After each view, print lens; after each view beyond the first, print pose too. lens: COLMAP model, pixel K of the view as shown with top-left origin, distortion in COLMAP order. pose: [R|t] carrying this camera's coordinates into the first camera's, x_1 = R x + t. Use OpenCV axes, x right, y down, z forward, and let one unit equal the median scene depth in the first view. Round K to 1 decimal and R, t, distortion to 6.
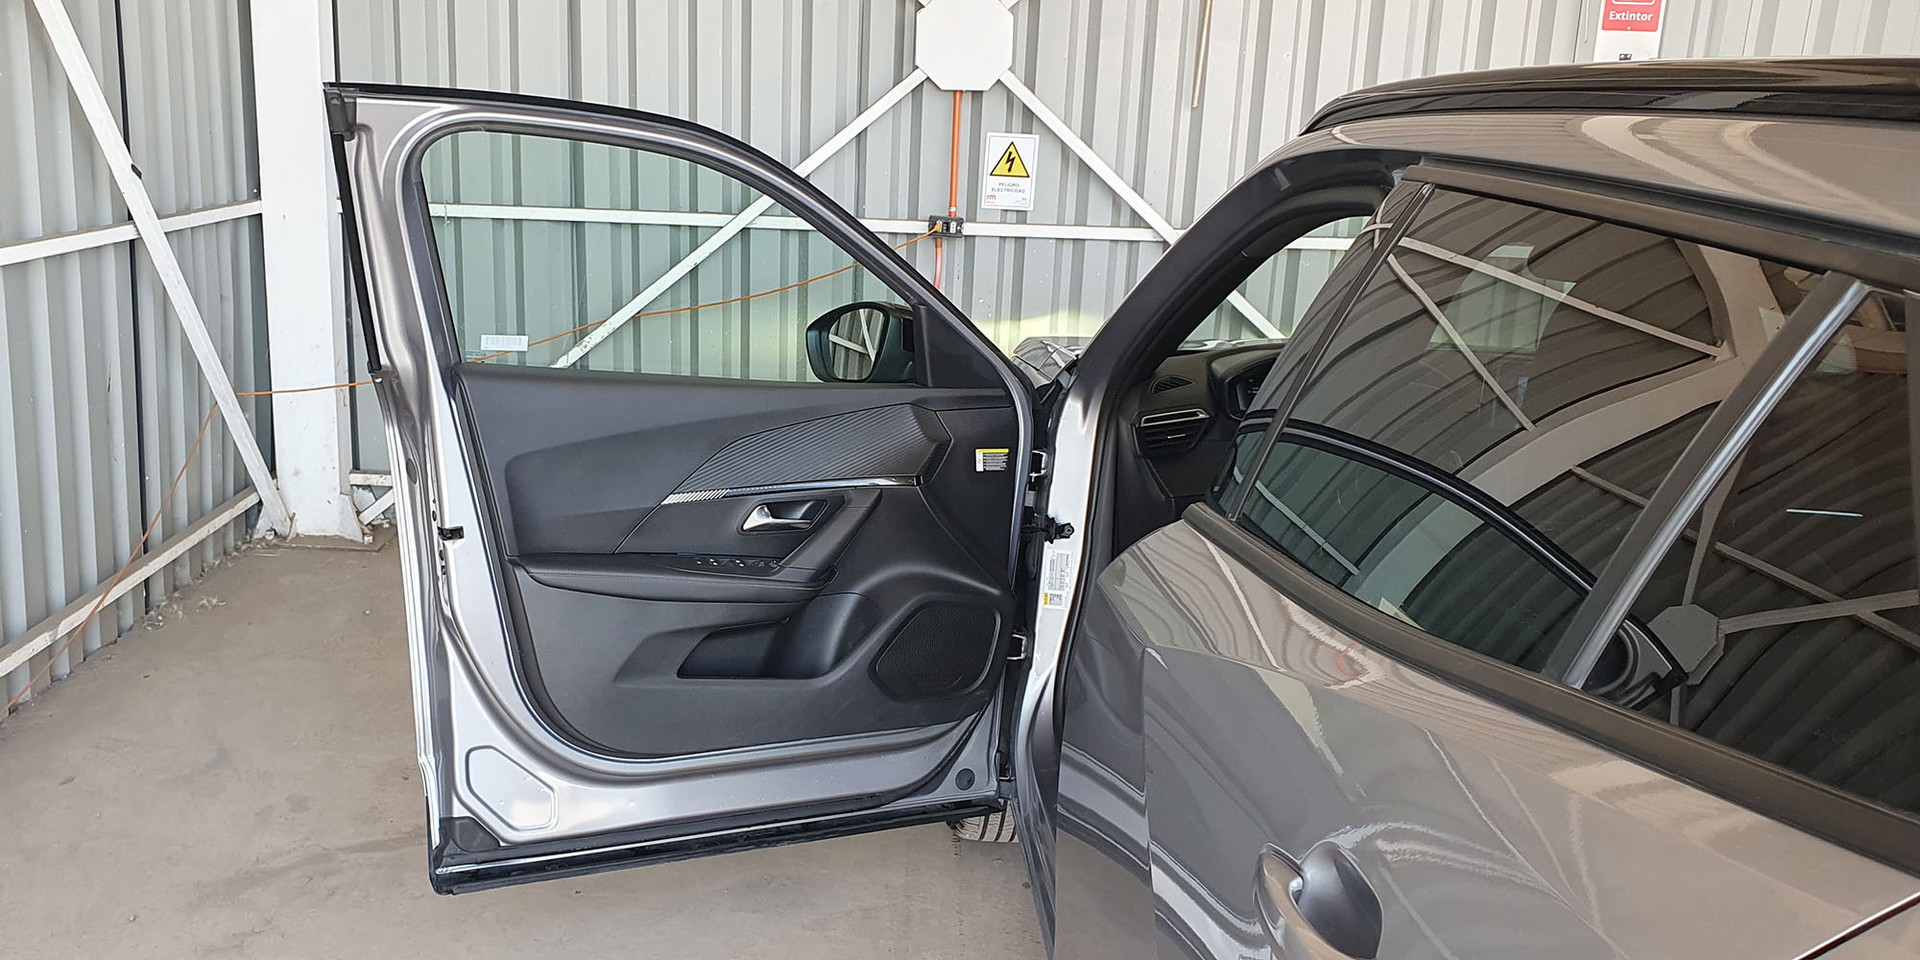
lens RADIAL K [[1634.5, 0, 910.6], [0, 1634.5, 500.2], [0, 0, 1]] dist [0.054115, -0.082840]
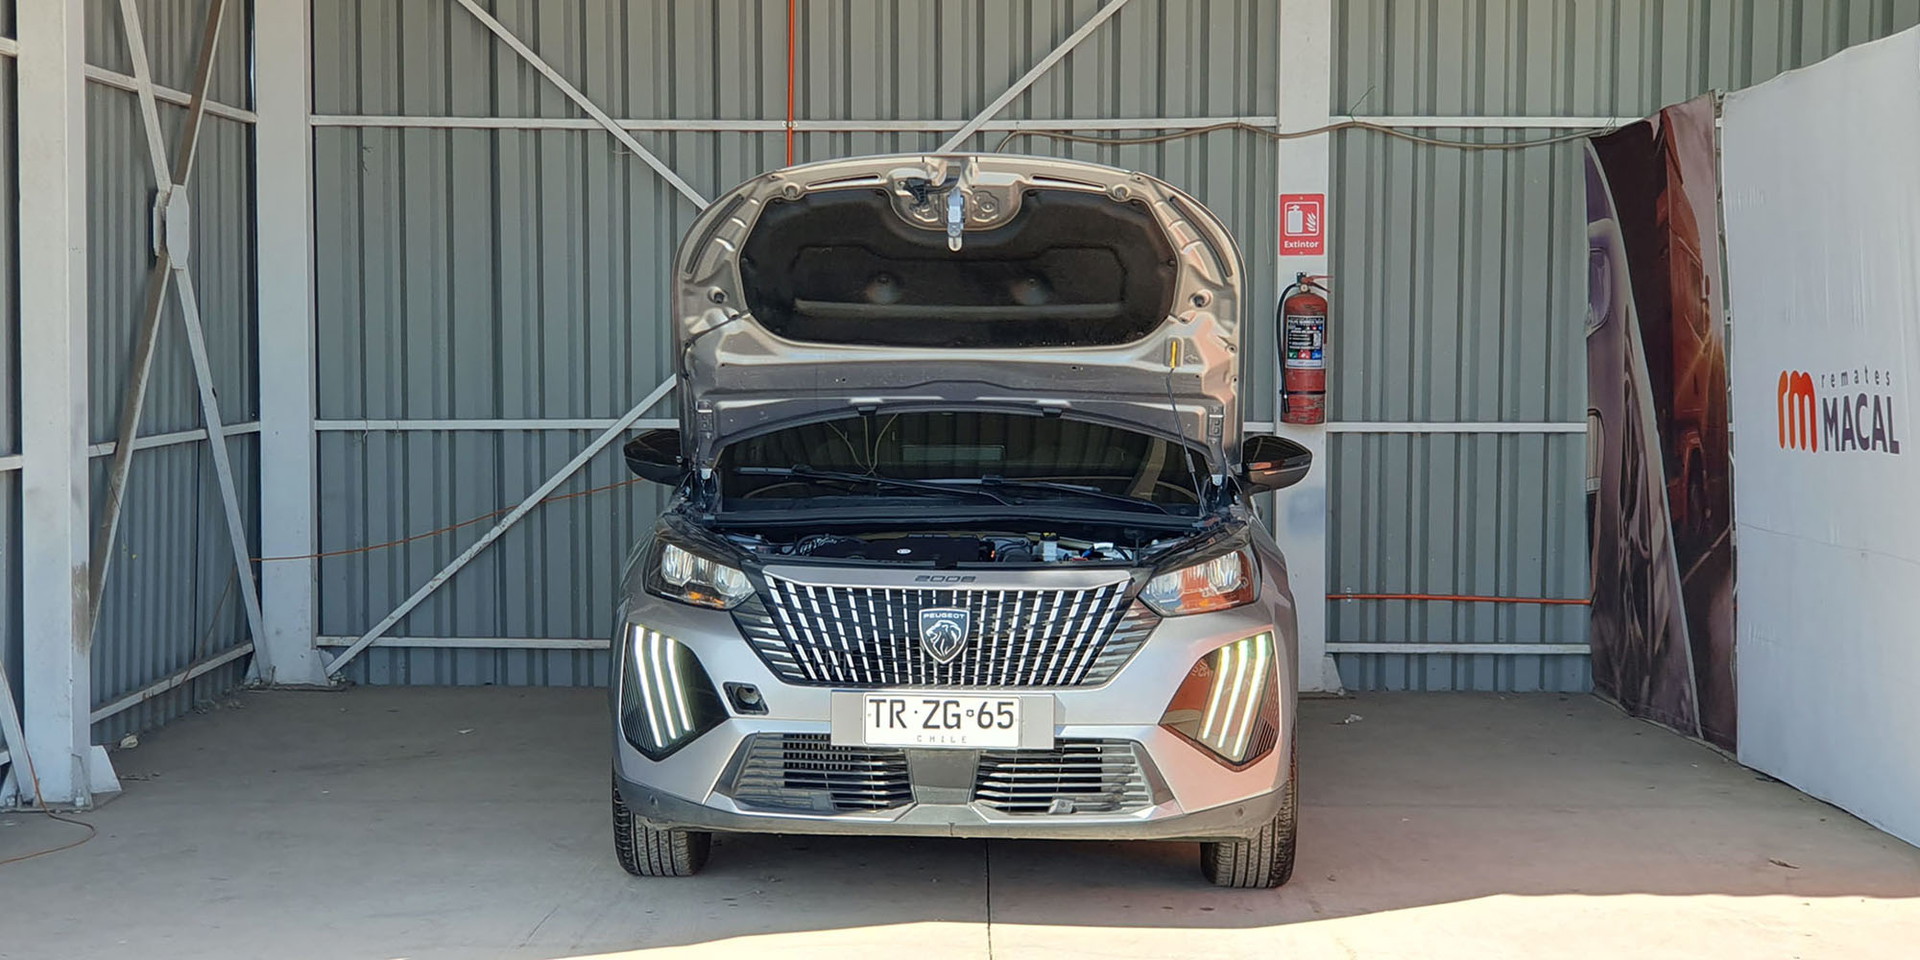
lens RADIAL K [[3166.3, 0, 859.2], [0, 3166.3, 513.1], [0, 0, 1]] dist [0.097484, 0.000000]
pose [[0.997480, -0.035028, -0.061692, 0.228415], [0.022749, 0.981612, -0.189529, 0.369839], [0.067197, 0.187648, 0.979935, -1.394297]]
